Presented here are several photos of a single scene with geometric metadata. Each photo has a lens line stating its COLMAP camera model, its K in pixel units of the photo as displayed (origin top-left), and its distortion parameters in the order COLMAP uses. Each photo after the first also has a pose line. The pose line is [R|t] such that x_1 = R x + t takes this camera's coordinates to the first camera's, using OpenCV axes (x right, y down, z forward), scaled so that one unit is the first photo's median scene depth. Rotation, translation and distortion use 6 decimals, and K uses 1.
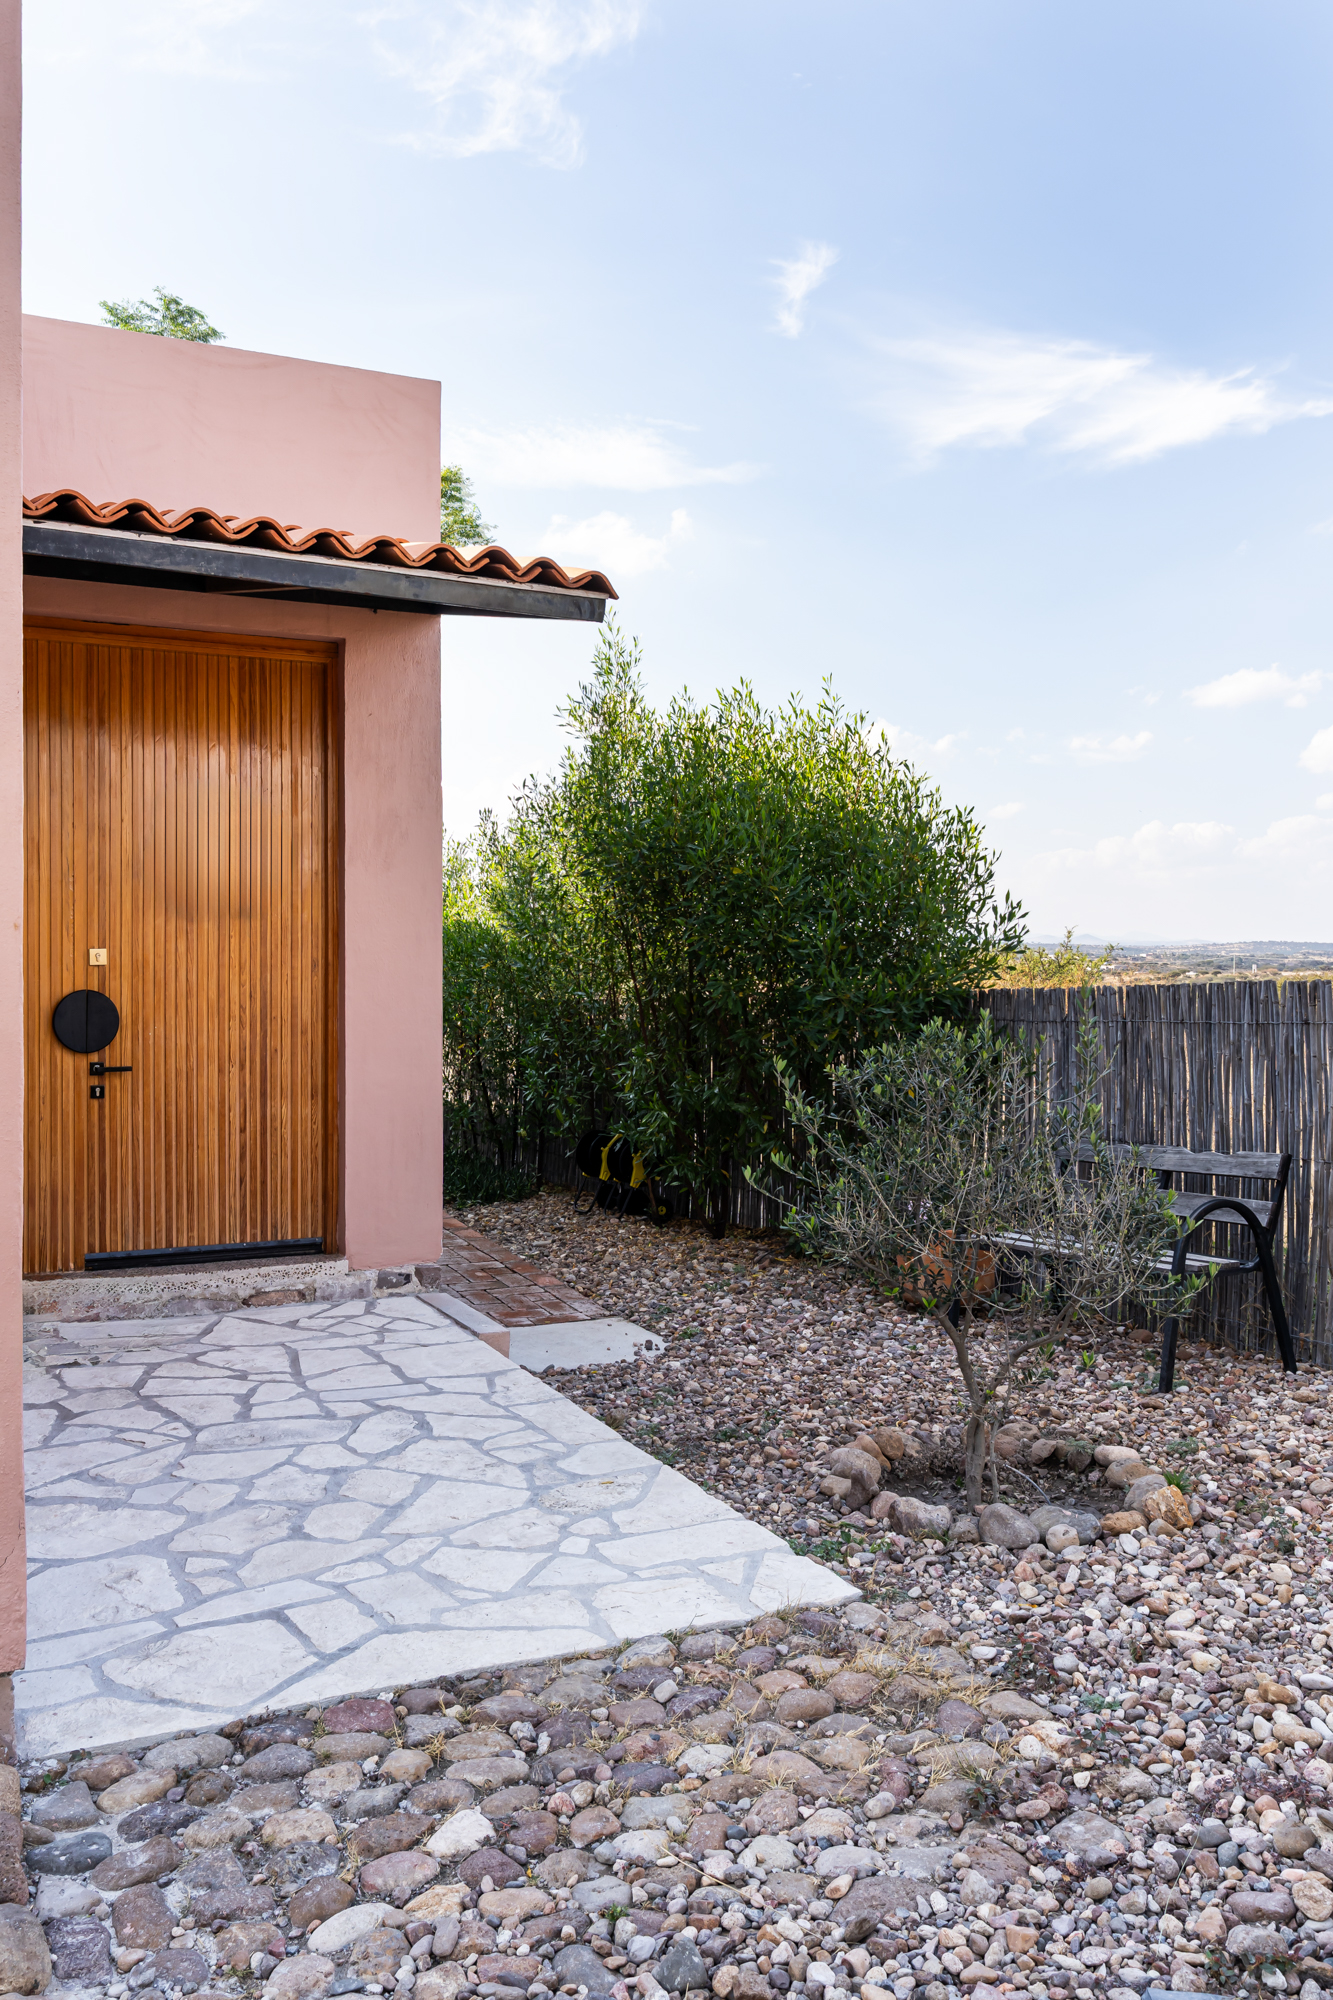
lens RADIAL K [[1659.8, 0, 666.3], [0, 1659.8, 944.5], [0, 0, 1]] dist [0.001518, 0.002300]
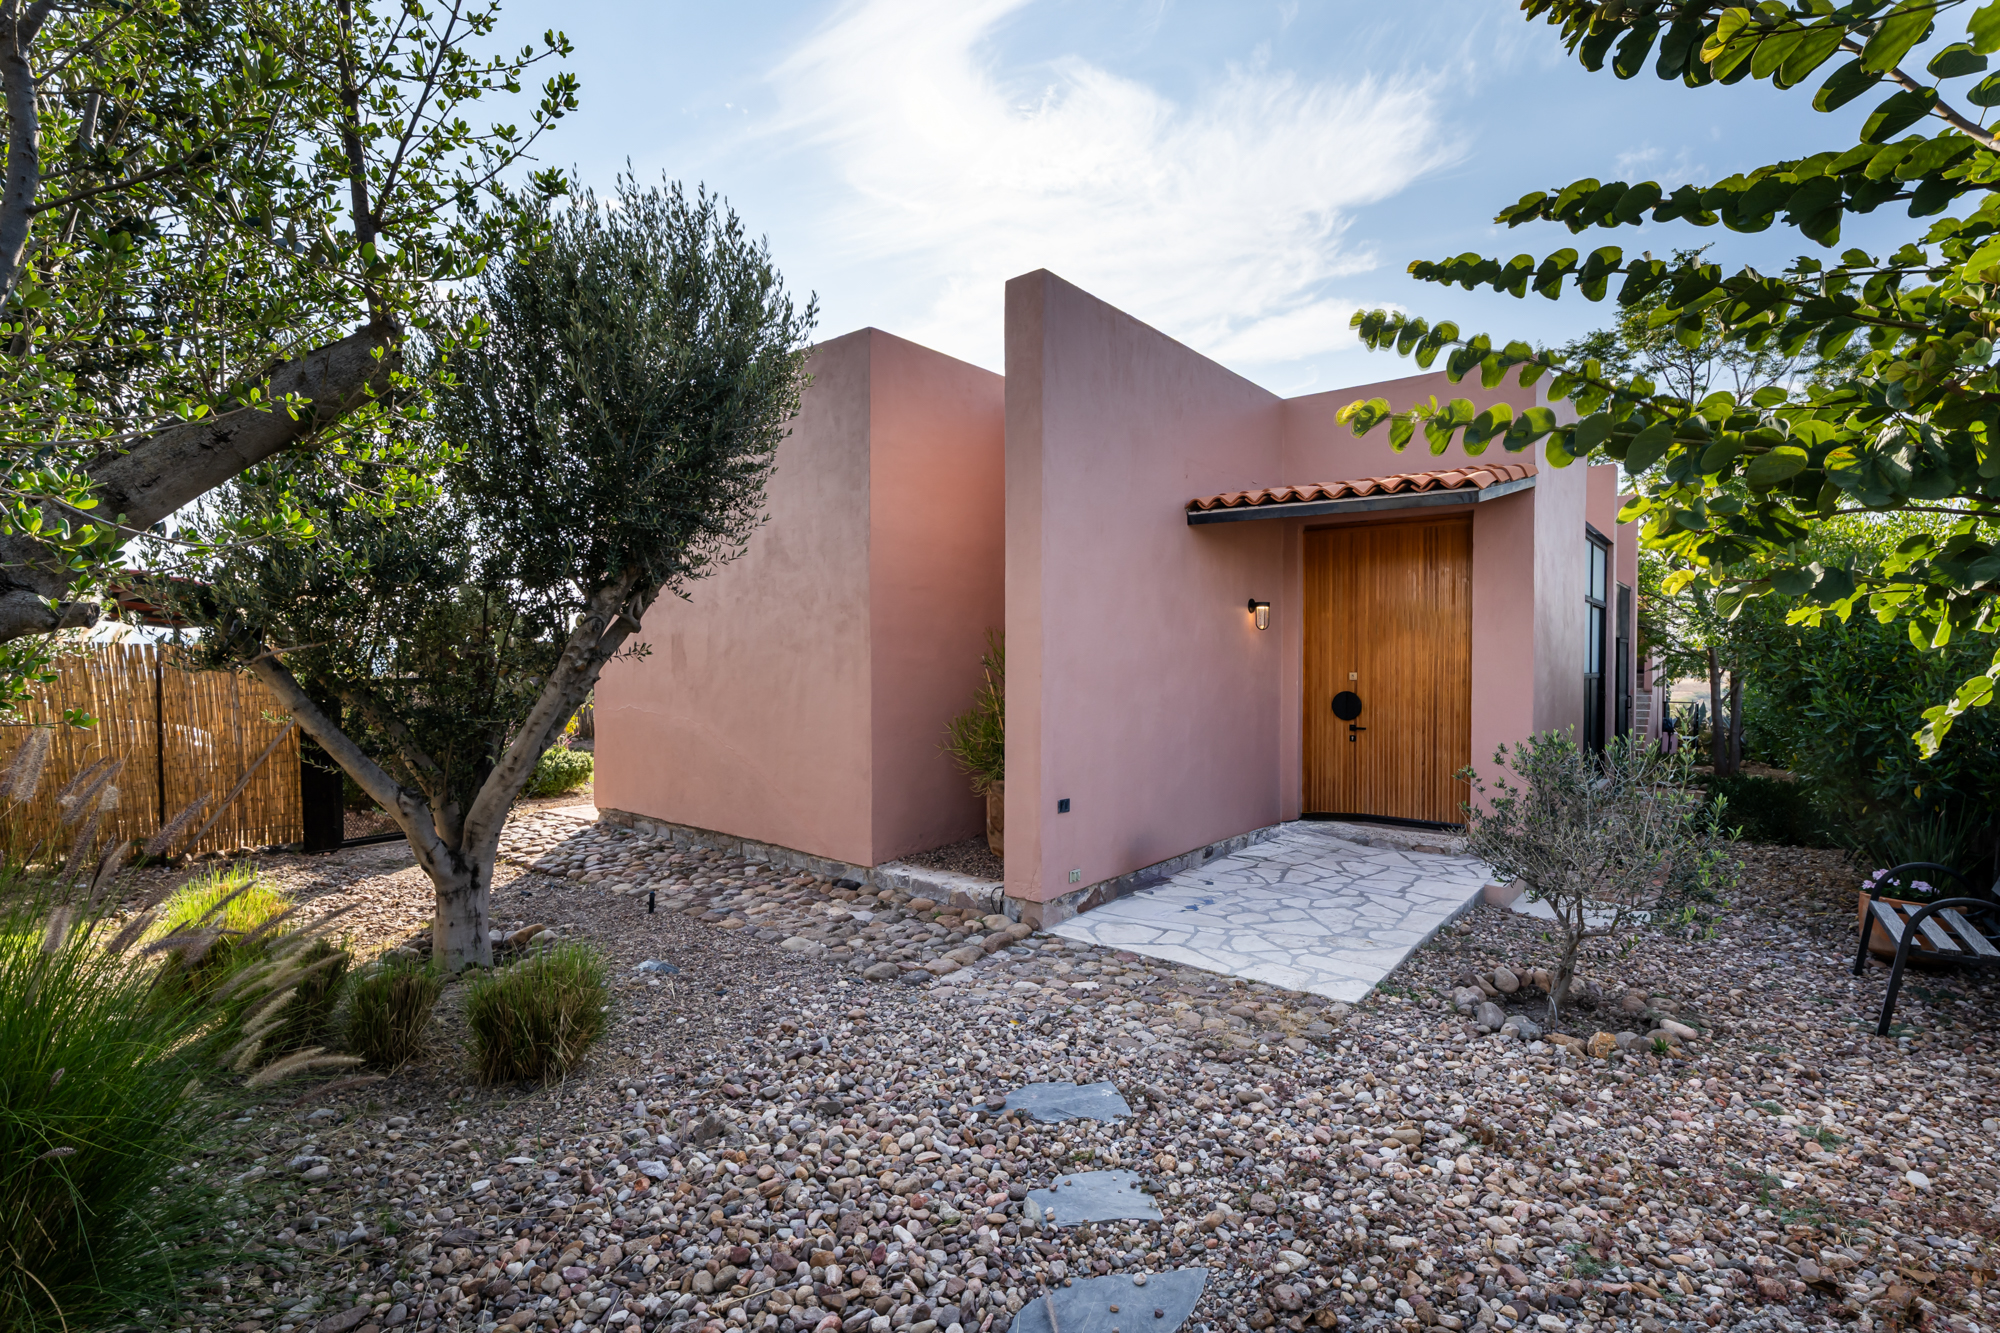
lens RADIAL K [[915.5, 0, 1000.0], [0, 915.5, 666.5], [0, 0, 1]] dist [0.000056, 0.000038]
pose [[0.423441, 0.004286, -0.905914, 0.952830], [0.007988, 0.999932, 0.008465, -0.032874], [0.905889, -0.010820, 0.423378, 0.138087]]
